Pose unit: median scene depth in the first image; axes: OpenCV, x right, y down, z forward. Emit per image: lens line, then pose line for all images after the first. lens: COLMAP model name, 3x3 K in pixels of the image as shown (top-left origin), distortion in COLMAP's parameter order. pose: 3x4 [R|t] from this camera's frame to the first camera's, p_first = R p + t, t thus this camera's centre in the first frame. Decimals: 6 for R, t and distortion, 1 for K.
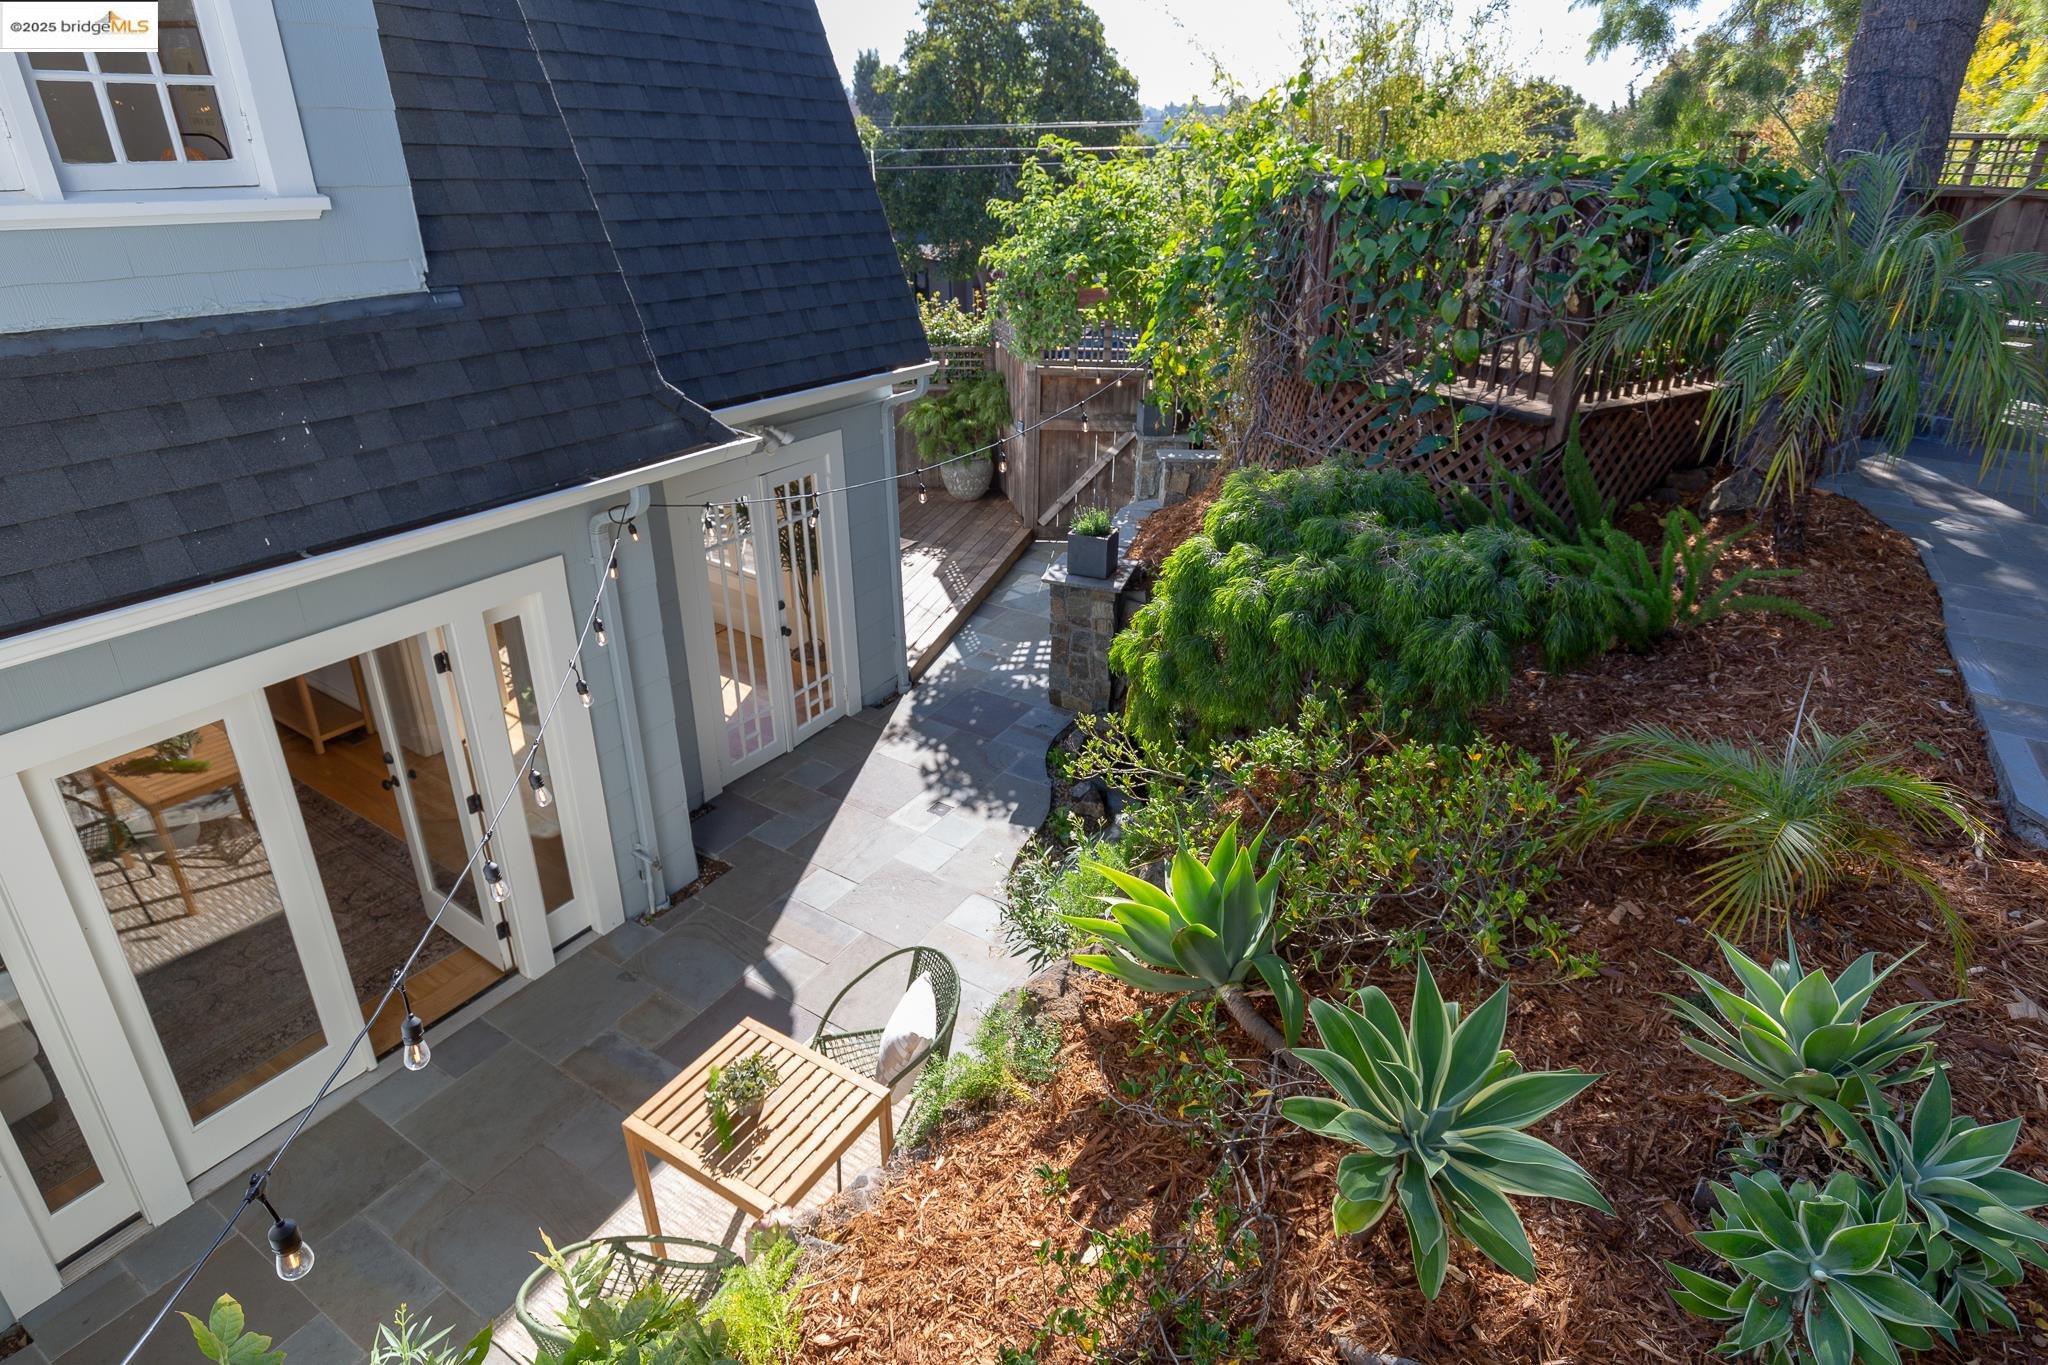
lens RADIAL K [[1172.2, 0, 1029.6], [0, 1172.2, 677.2], [0, 0, 1]] dist [0.007428, 0.001664]
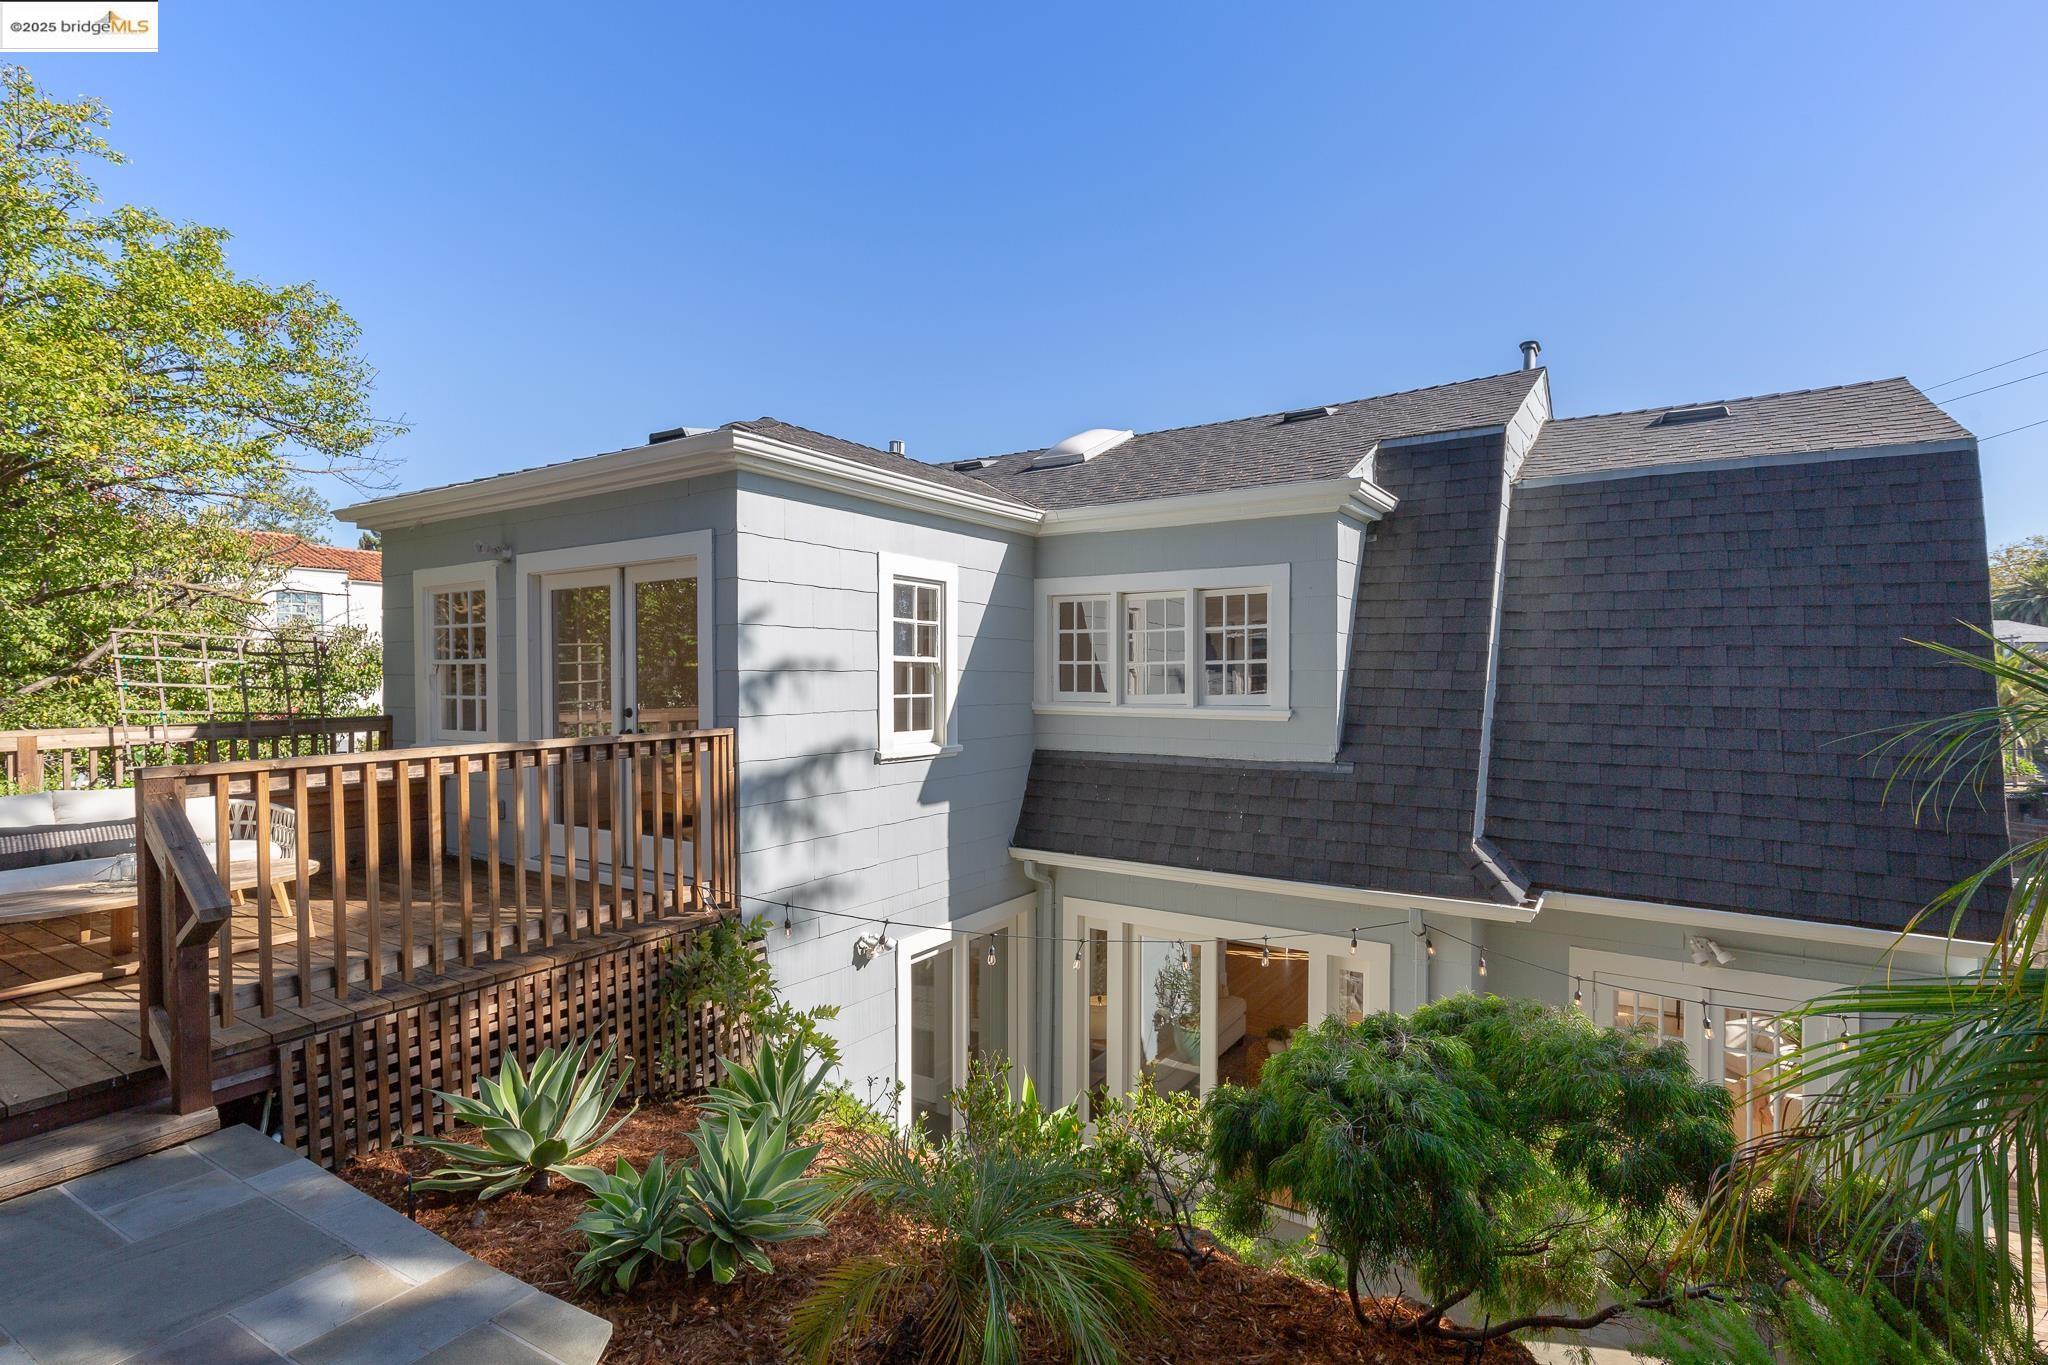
lens RADIAL K [[955.5, 0, 1023.1], [0, 955.5, 690.8], [0, 0, 1]] dist [0.002367, 0.000187]
pose [[-0.066321, 0.003272, -0.997793, 0.932195], [-0.418364, 0.907757, 0.030785, -0.266728], [0.905855, 0.419483, -0.058834, 0.594415]]
